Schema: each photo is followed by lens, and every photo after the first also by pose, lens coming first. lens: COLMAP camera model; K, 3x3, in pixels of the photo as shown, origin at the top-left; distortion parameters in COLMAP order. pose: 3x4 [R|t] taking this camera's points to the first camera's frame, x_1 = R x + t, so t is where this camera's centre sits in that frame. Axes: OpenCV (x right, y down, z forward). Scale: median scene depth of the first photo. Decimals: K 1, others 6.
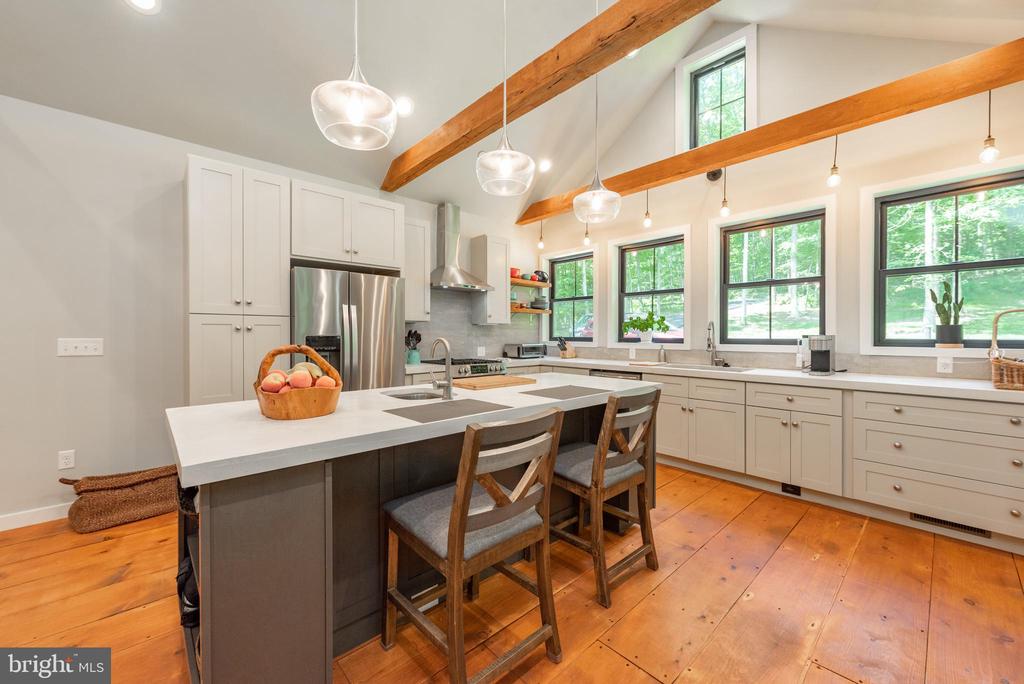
lens RADIAL K [[397.9, 0, 509.1], [0, 397.9, 336.2], [0, 0, 1]] dist [0.006924, -0.000375]
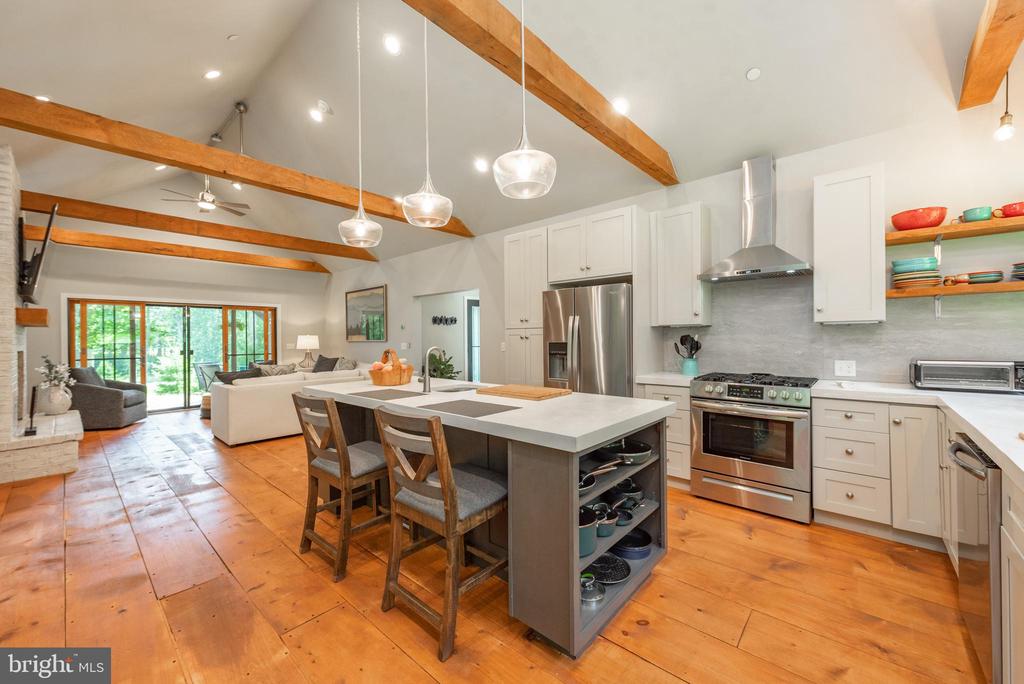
lens RADIAL K [[397.9, 0, 509.1], [0, 397.9, 336.2], [0, 0, 1]] dist [0.006924, -0.000375]
pose [[0.100780, -0.006091, -0.994890, 0.720631], [0.004584, 0.999973, -0.005658, -0.012976], [0.994898, -0.003990, 0.100806, 0.670559]]
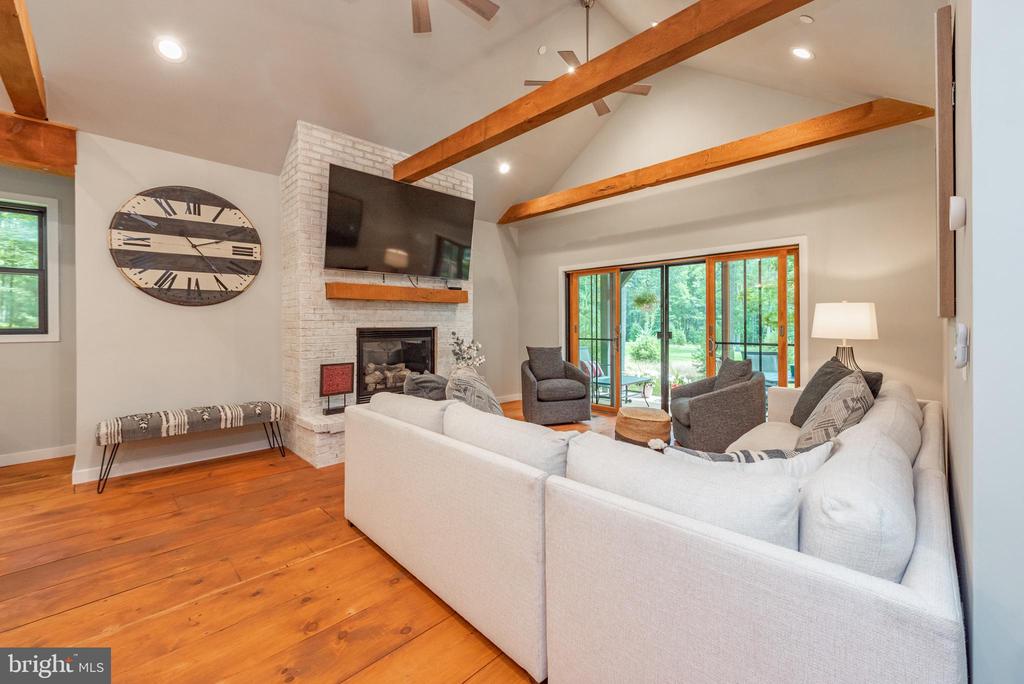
lens RADIAL K [[421.3, 0, 538.8], [0, 421.3, 325.1], [0, 0, 1]] dist [0.008656, -0.000296]
pose [[-0.997081, 0.005873, -0.076119, -1.104583], [0.005084, 0.999931, 0.010552, 0.001841], [0.076176, 0.010135, -0.997043, 0.624453]]
